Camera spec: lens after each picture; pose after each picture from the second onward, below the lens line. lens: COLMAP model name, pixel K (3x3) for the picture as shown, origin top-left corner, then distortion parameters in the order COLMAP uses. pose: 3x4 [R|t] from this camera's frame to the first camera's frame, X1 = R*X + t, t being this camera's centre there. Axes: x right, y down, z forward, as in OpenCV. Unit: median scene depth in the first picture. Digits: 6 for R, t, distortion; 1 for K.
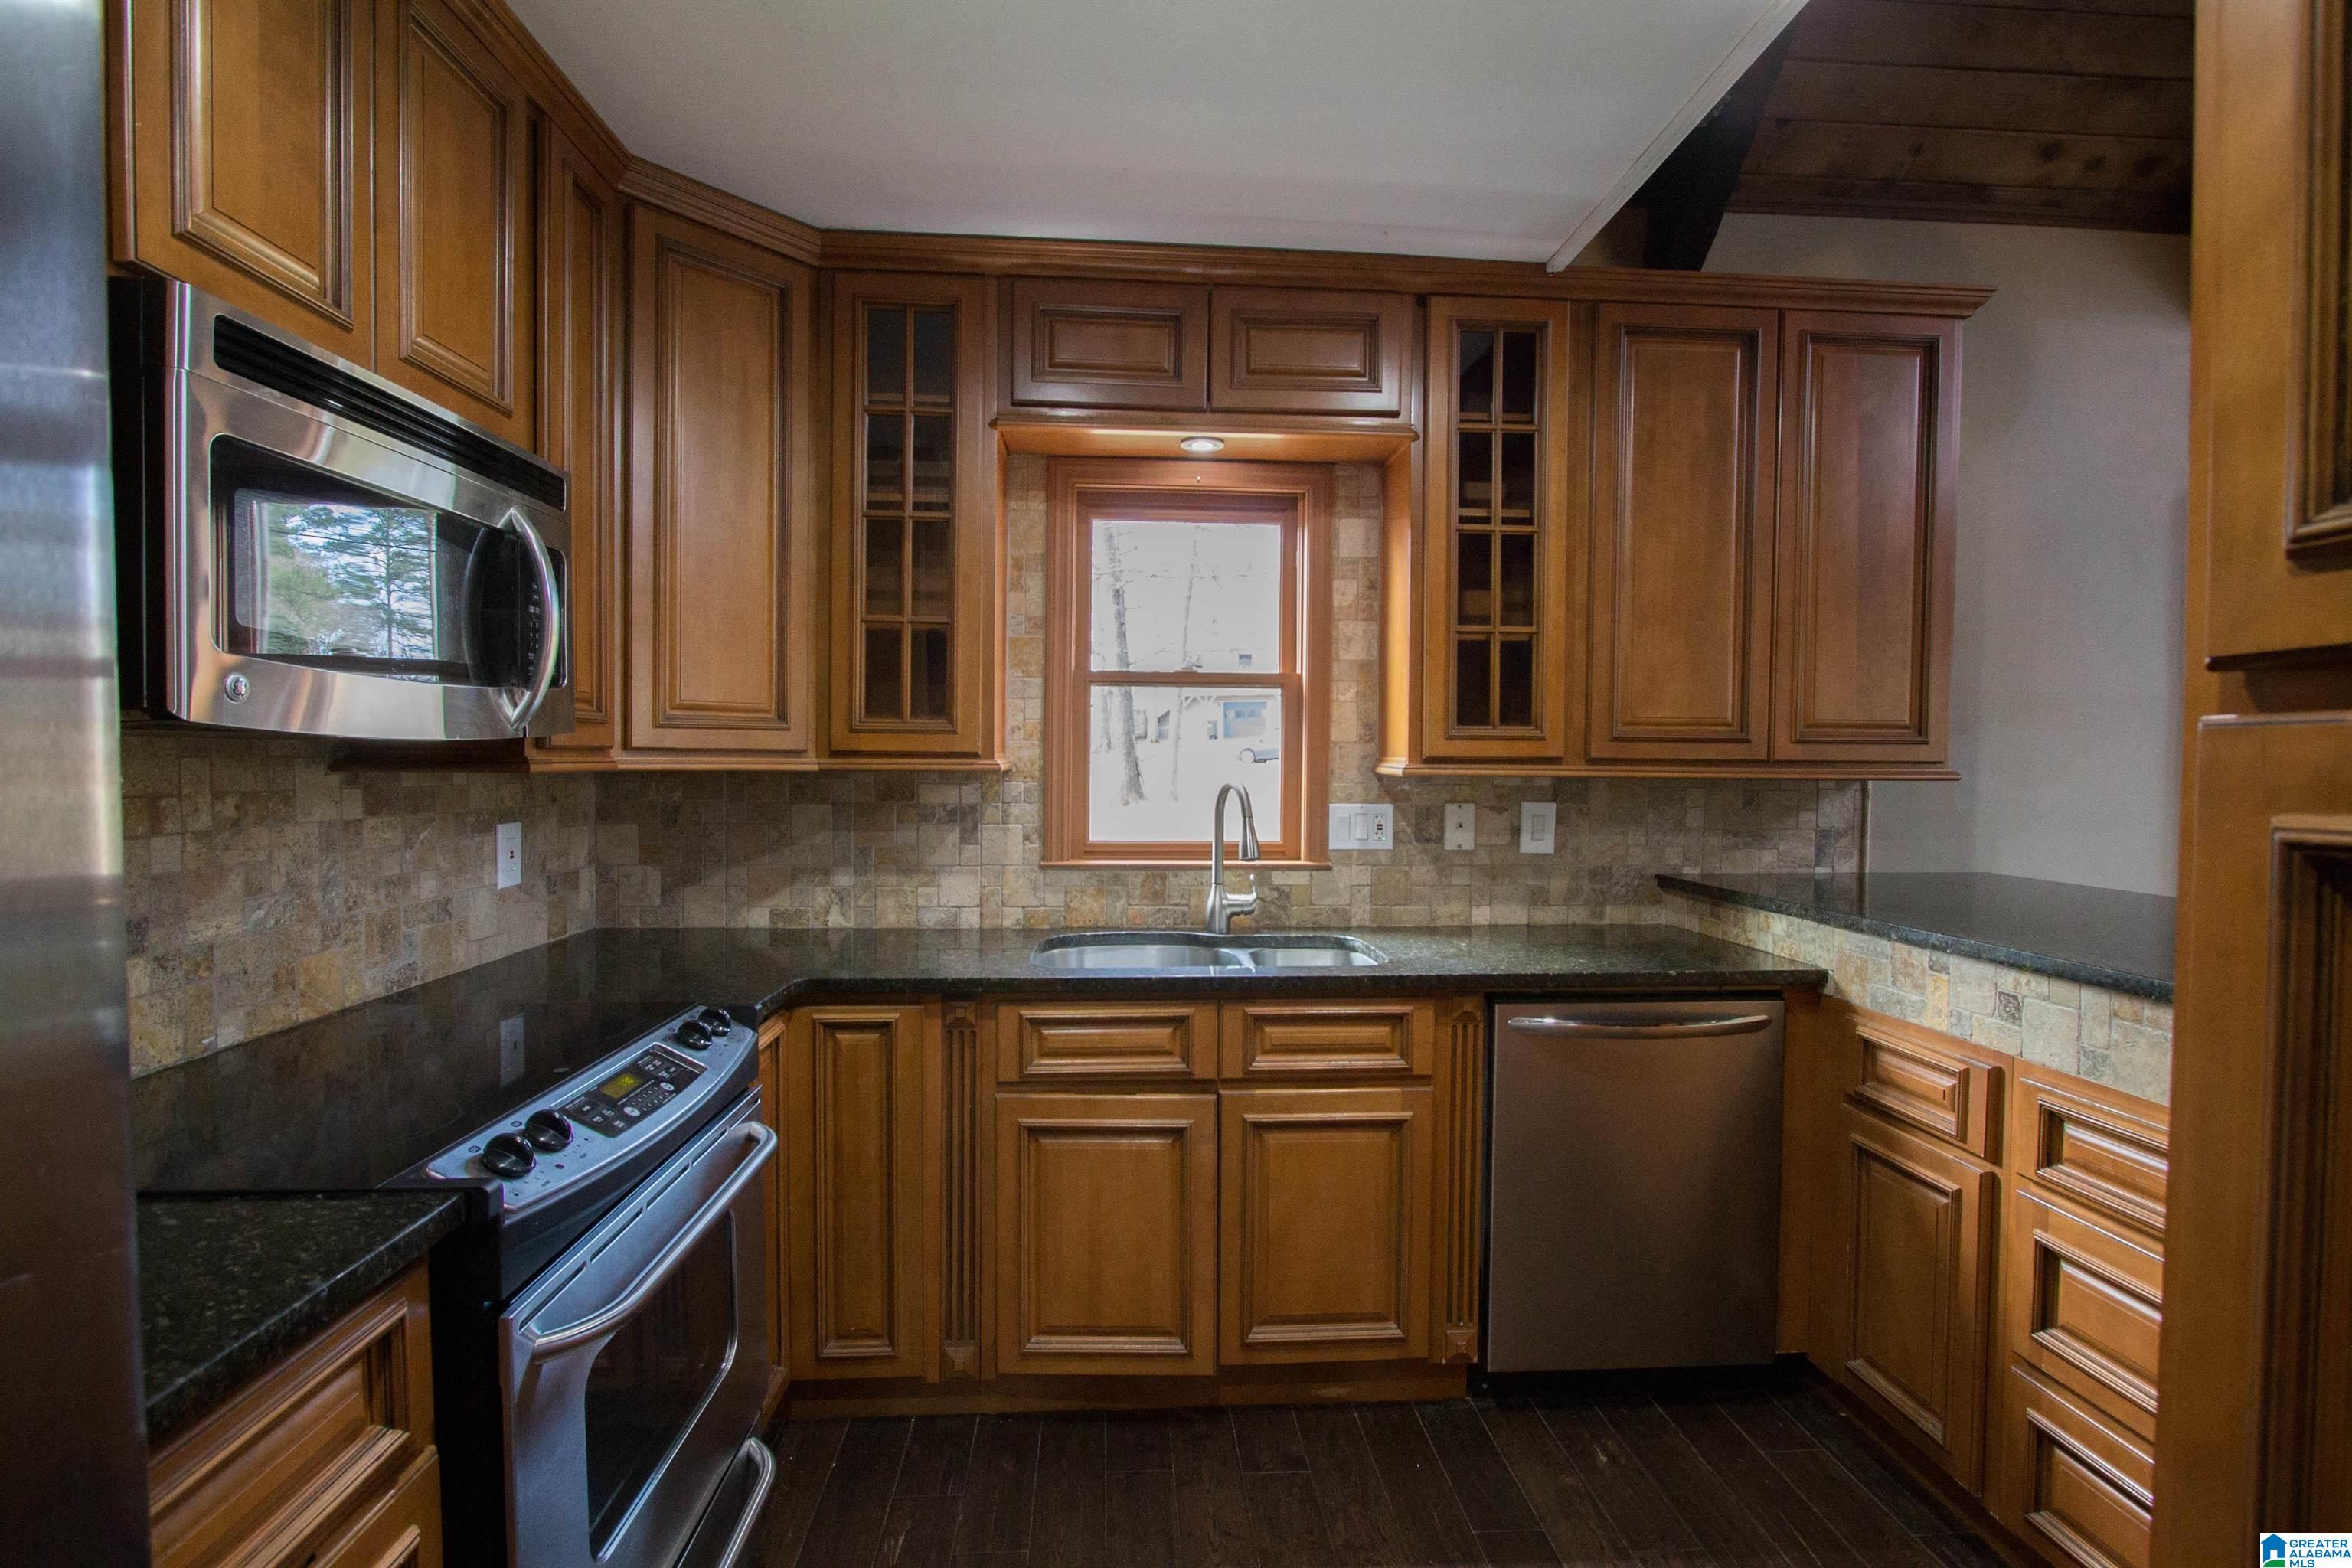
lens RADIAL K [[1117.5, 0, 1202.4], [0, 1117.5, 774.6], [0, 0, 1]] dist [-0.016807, 0.000653]
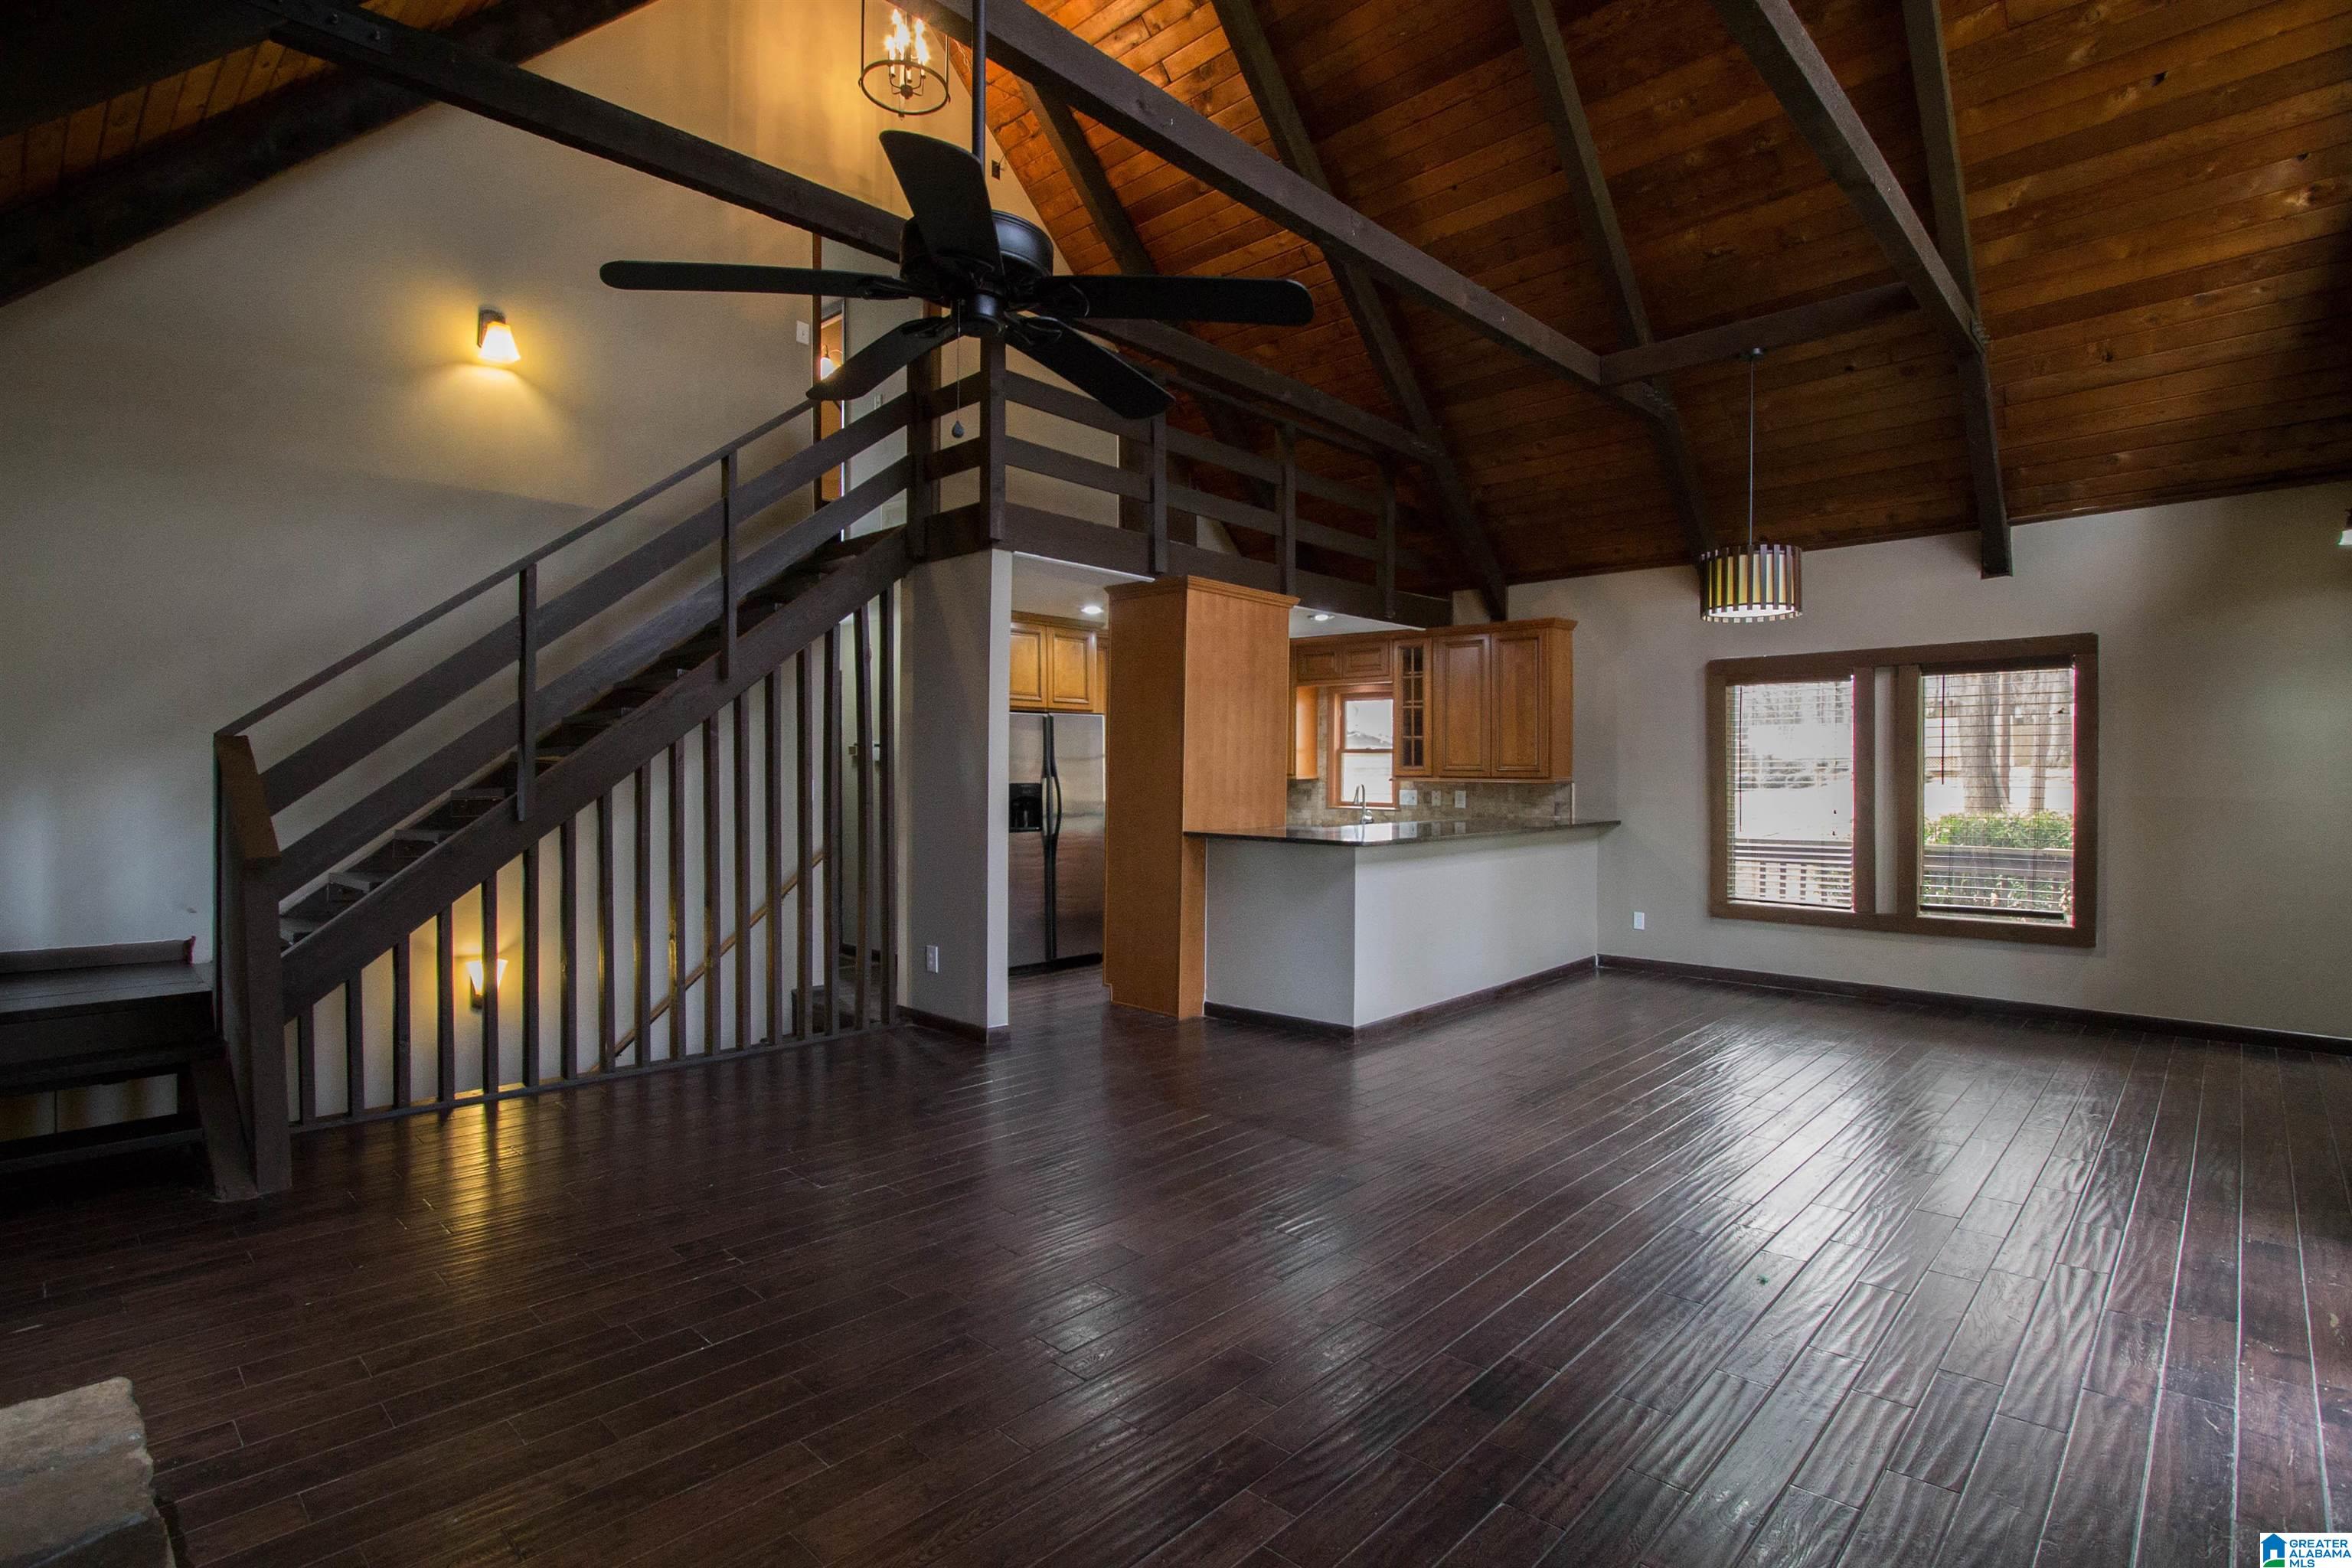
lens RADIAL K [[1117.5, 0, 1202.4], [0, 1117.5, 774.6], [0, 0, 1]] dist [-0.016807, 0.000653]
pose [[0.673492, -0.000794, -0.739194, 2.043784], [-0.010080, 0.999897, -0.010258, 0.019593], [0.739125, 0.014360, 0.673415, -1.517920]]
